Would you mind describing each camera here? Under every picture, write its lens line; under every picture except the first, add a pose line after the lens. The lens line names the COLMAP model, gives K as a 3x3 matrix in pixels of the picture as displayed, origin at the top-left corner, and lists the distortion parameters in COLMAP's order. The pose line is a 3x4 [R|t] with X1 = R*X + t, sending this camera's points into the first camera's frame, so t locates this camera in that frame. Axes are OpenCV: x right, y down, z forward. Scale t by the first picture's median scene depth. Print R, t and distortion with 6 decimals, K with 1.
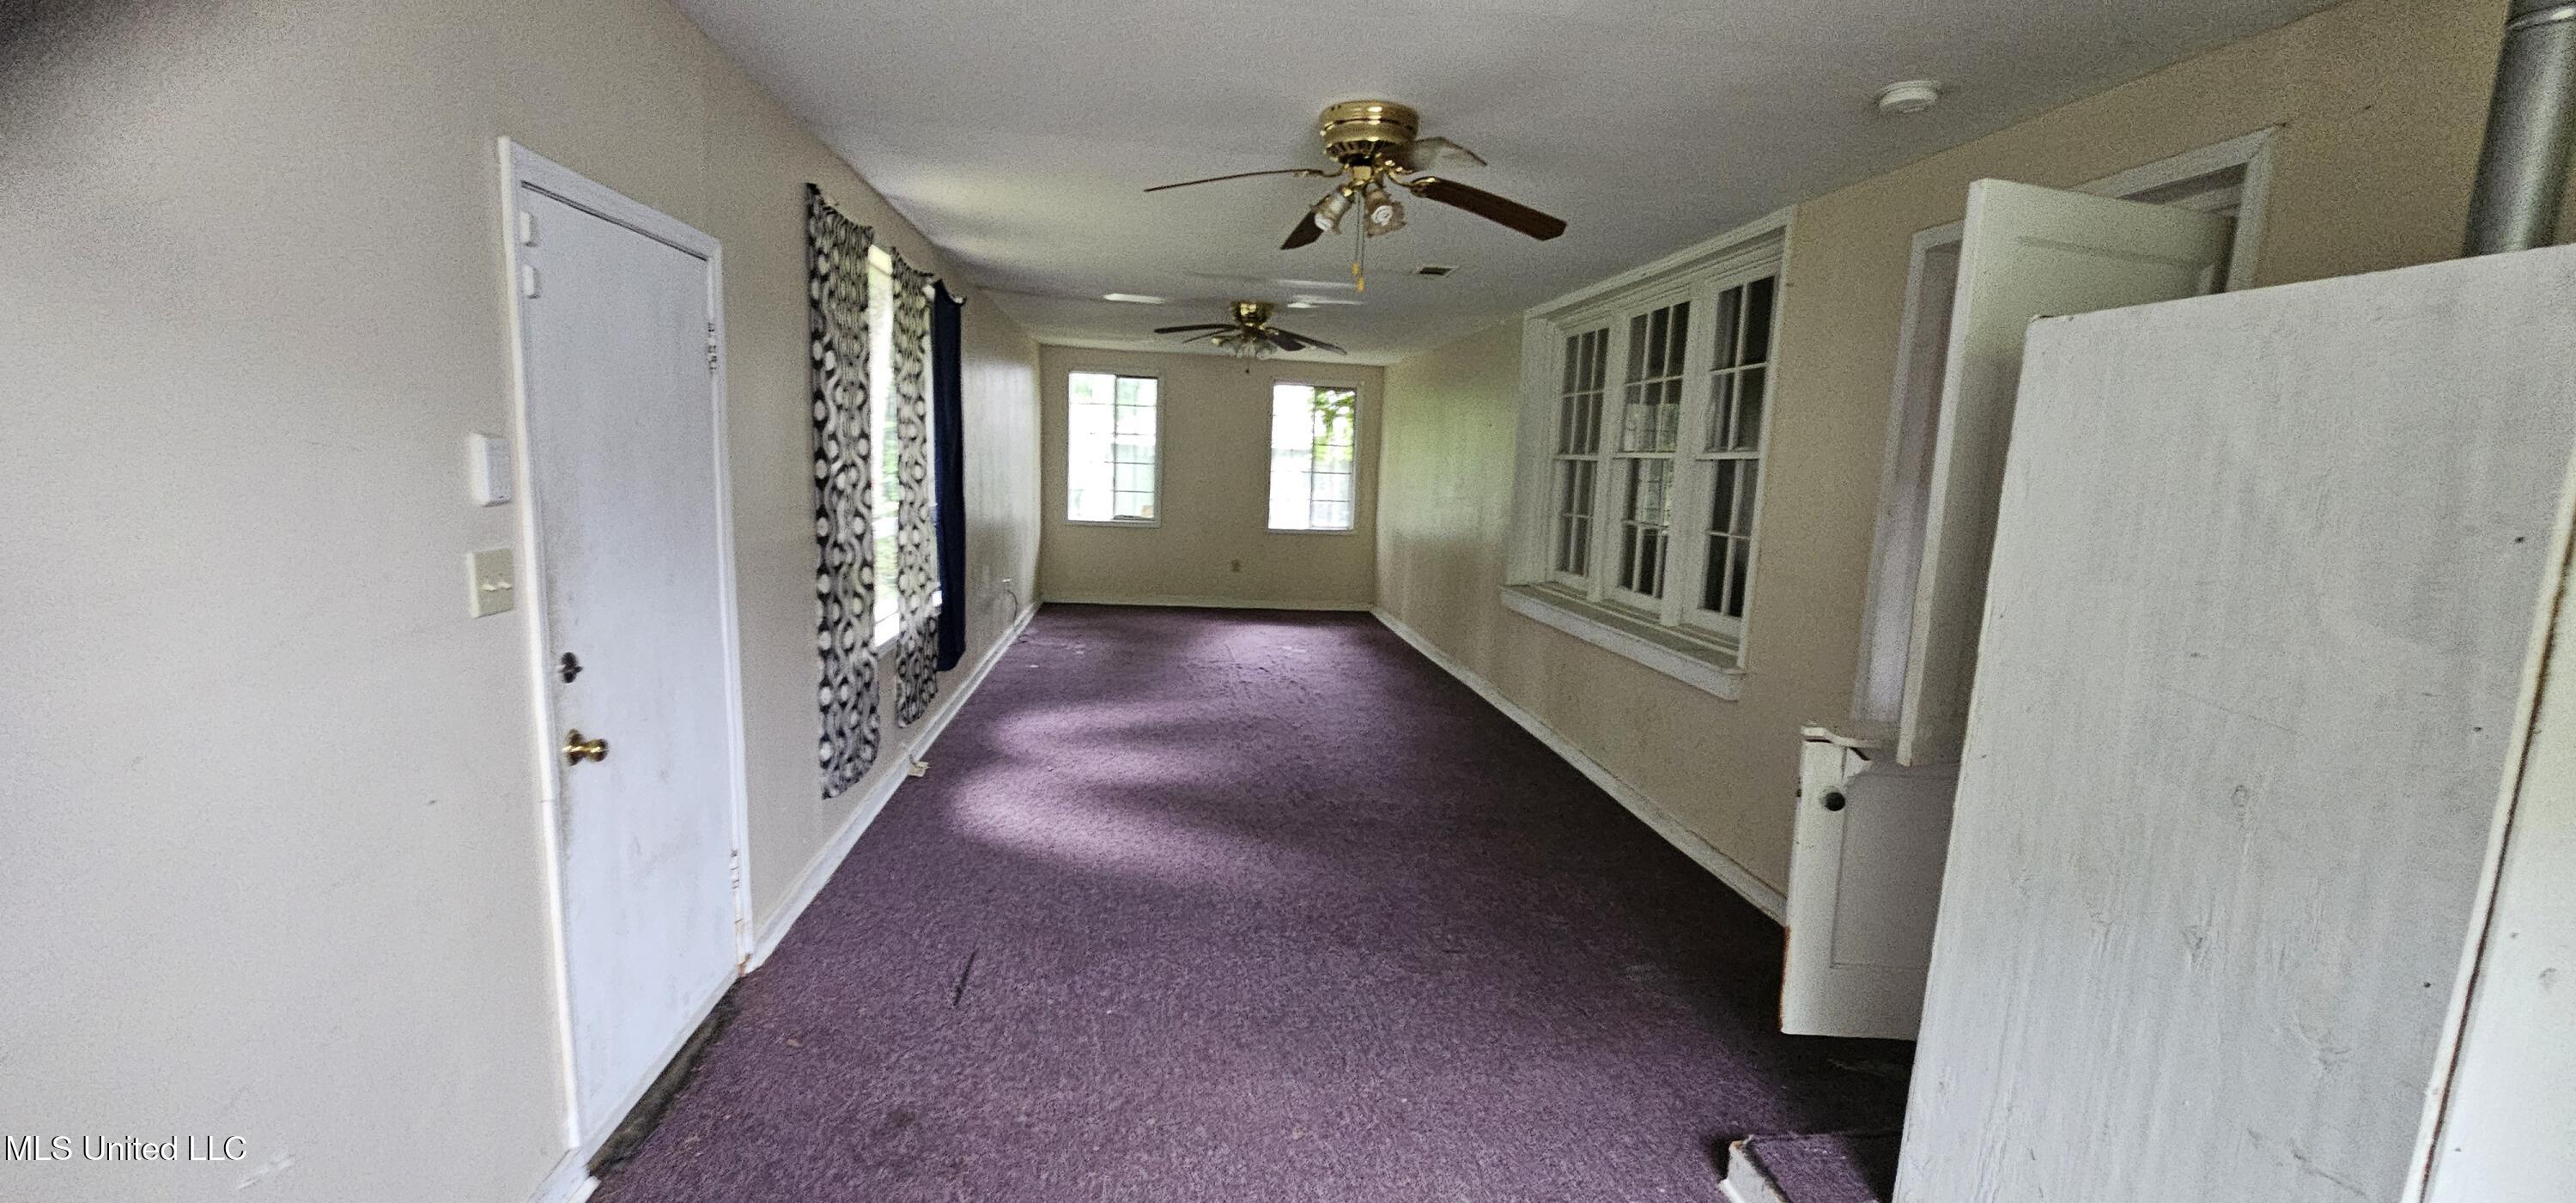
lens RADIAL K [[1061.8, 0, 1300.1], [0, 1061.8, 617.8], [0, 0, 1]] dist [-0.002904, 0.000264]
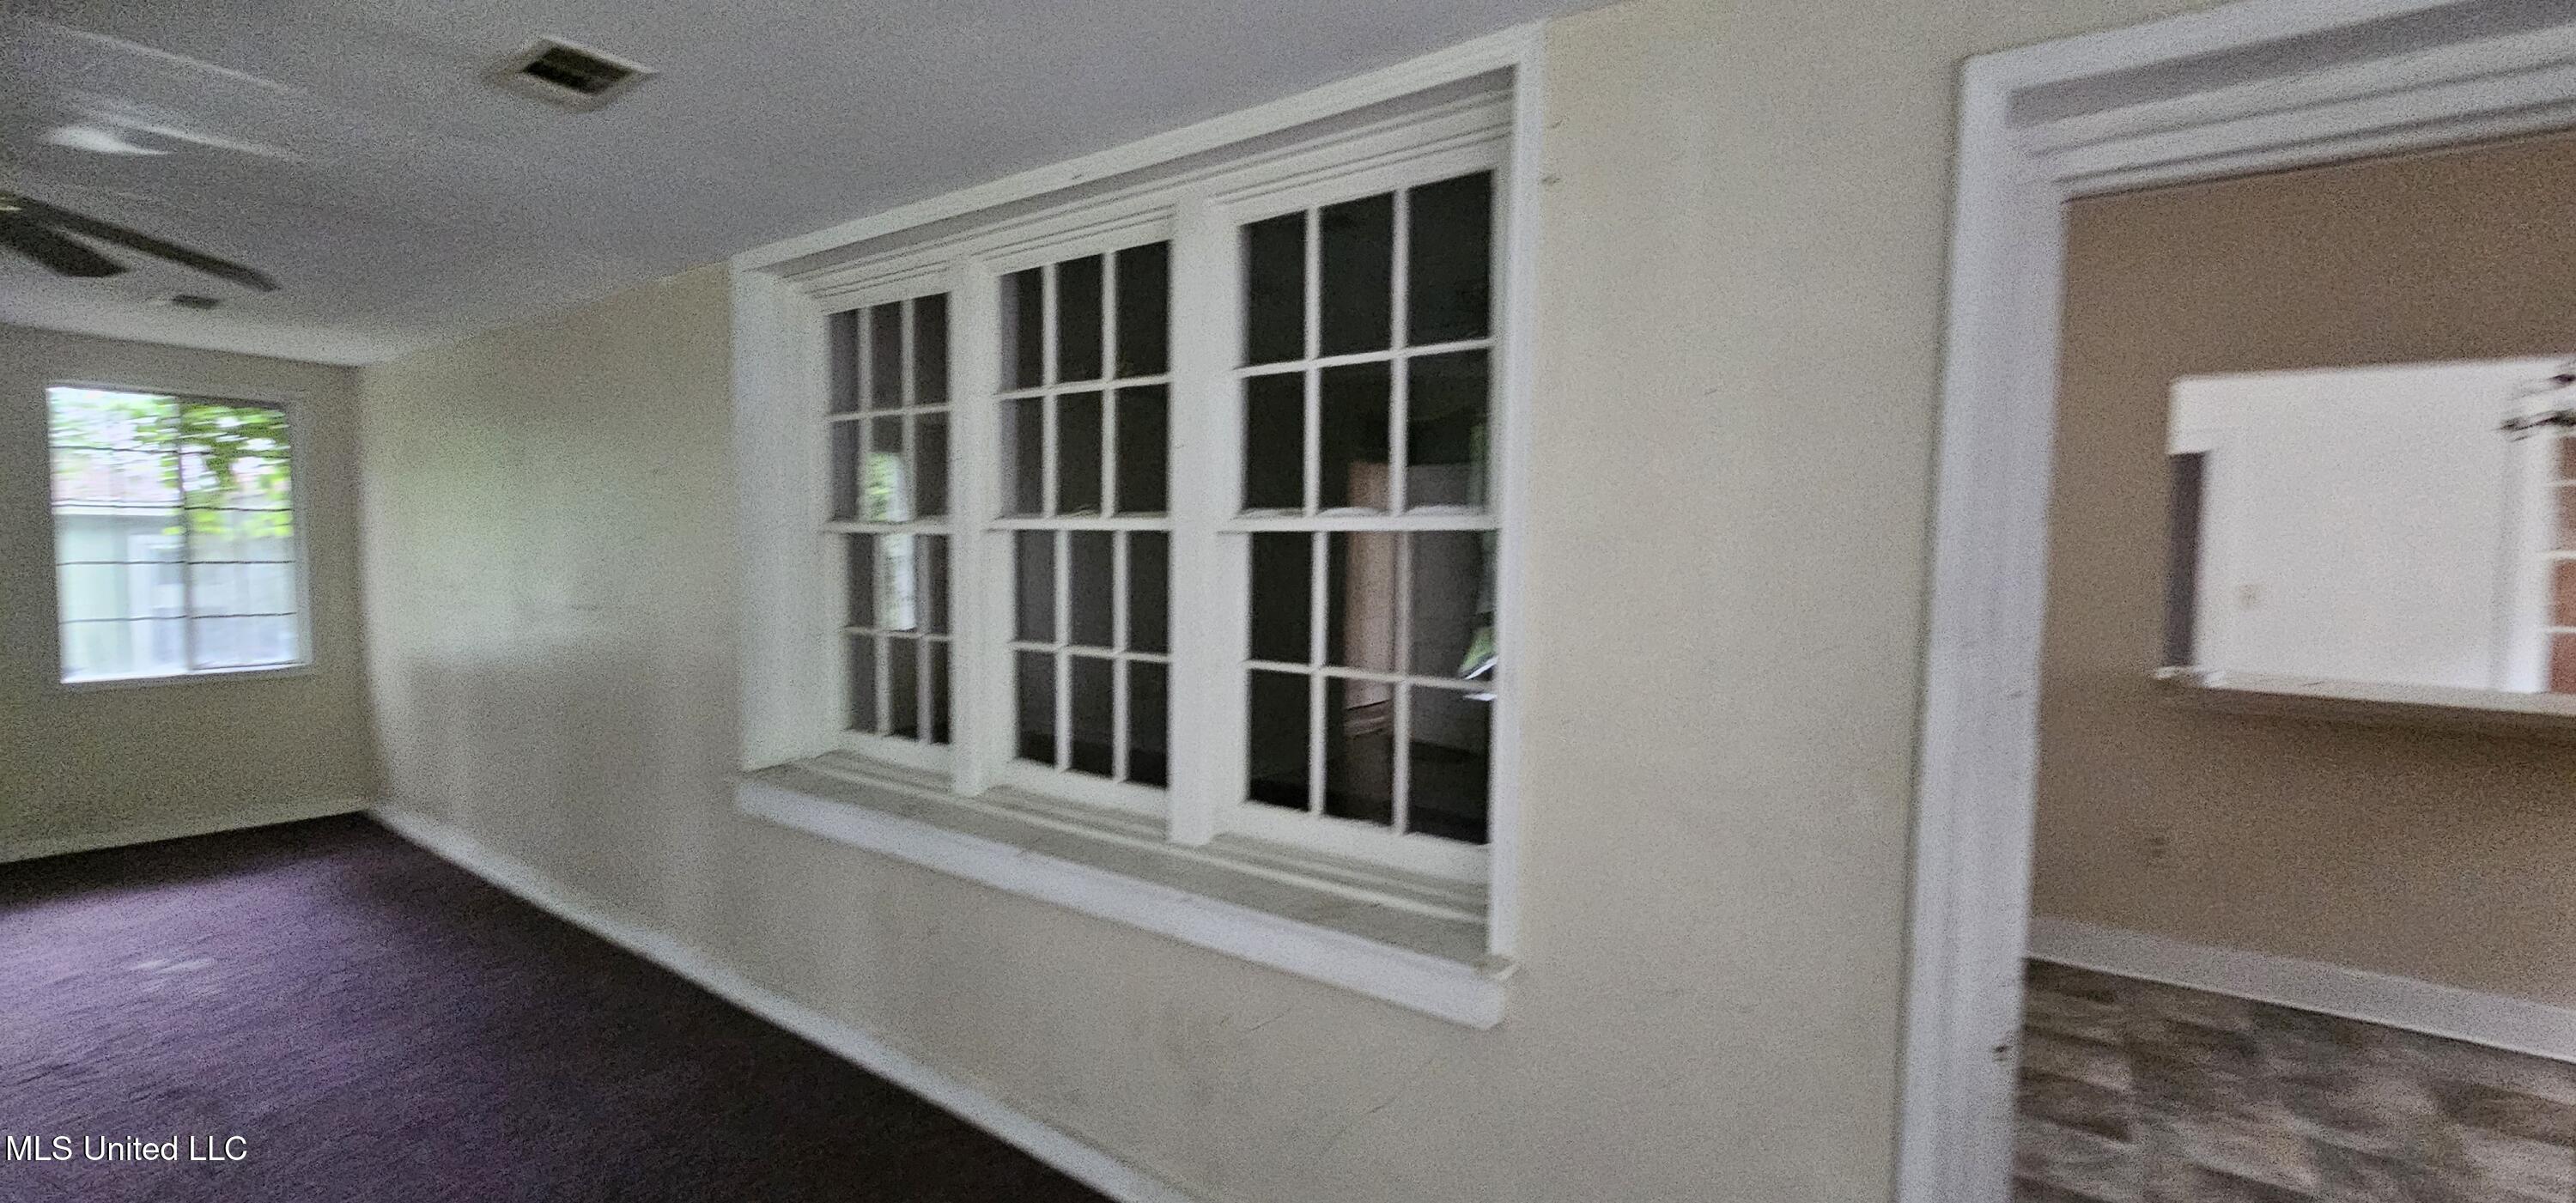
lens RADIAL K [[1061.8, 0, 1298.0], [0, 1061.8, 601.3], [0, 0, 1]] dist [-0.002904, 0.000264]
pose [[0.680469, -0.077486, 0.728668, 0.007285], [0.125806, 0.991982, -0.011997, -0.118131], [-0.721896, 0.099834, 0.684762, 0.697650]]
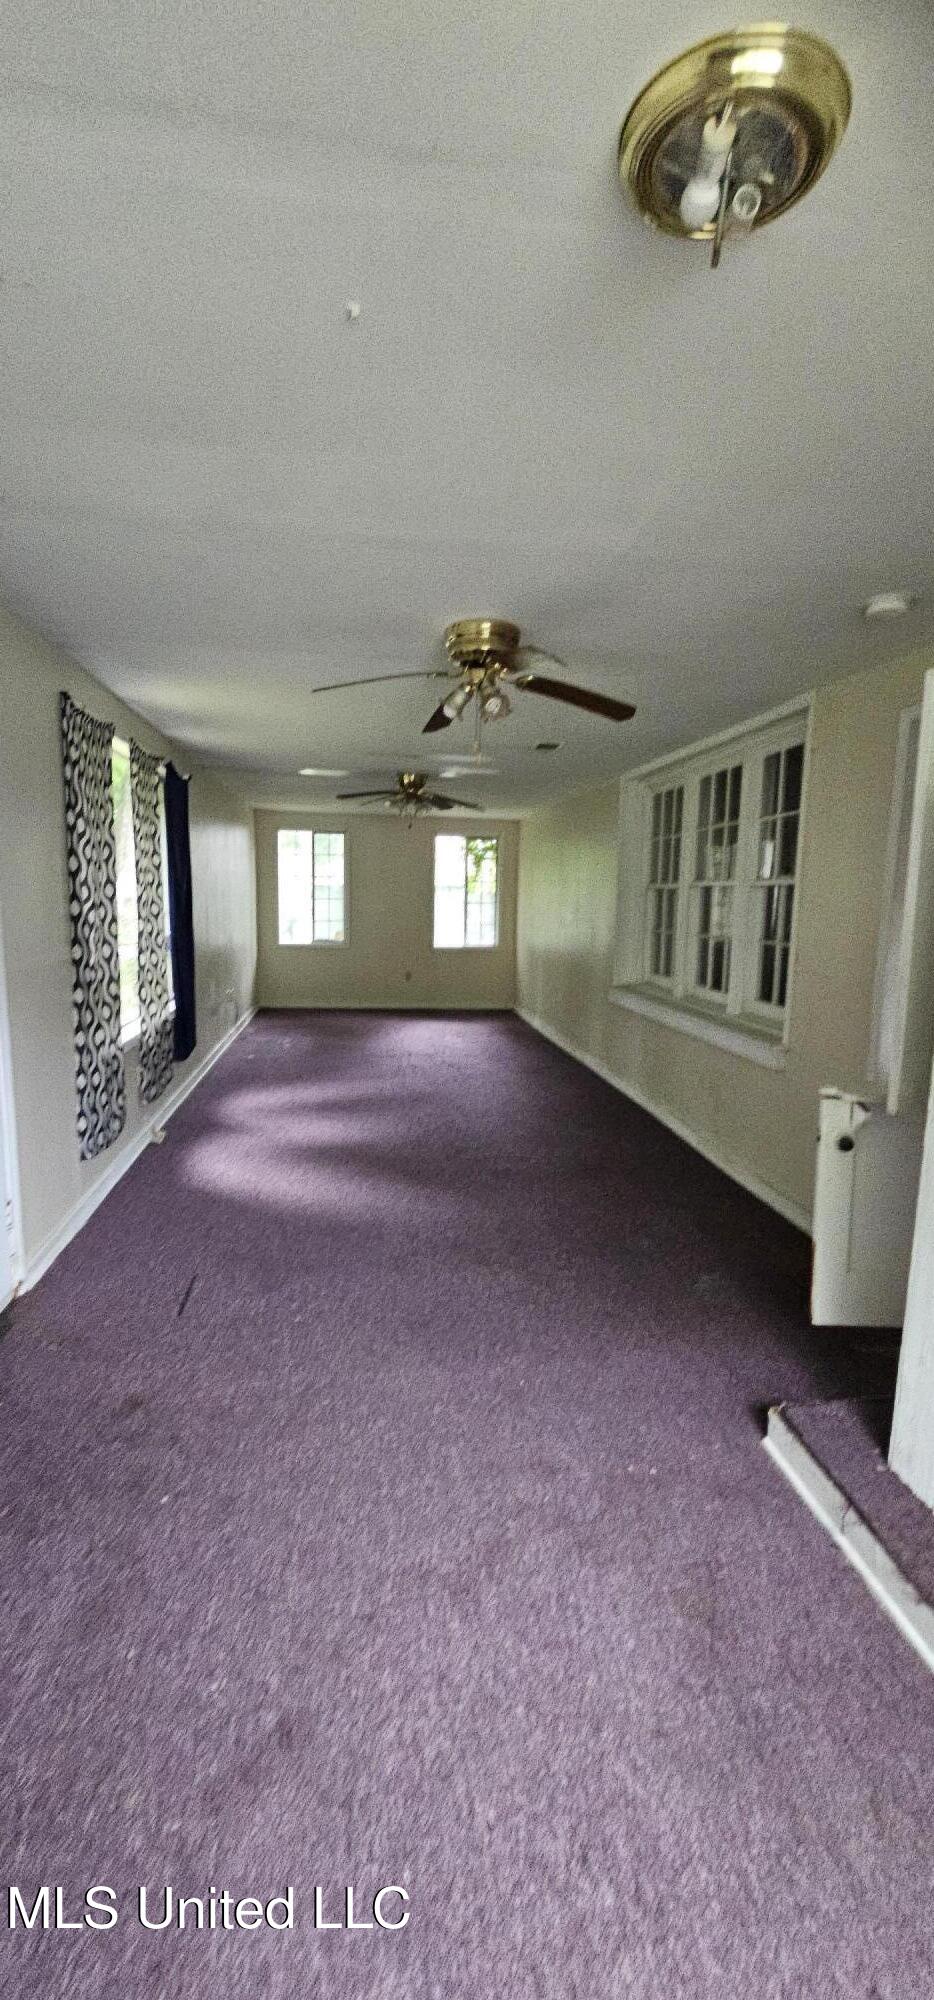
lens RADIAL K [[824.4, 0, 463.6], [0, 824.4, 1003.0], [0, 0, 1]] dist [-0.002904, 0.000264]
pose [[0.999743, -0.022247, -0.004250, 0.025944], [0.022177, 0.999629, -0.015812, 0.003059], [0.004600, 0.015713, 0.999866, -0.010113]]
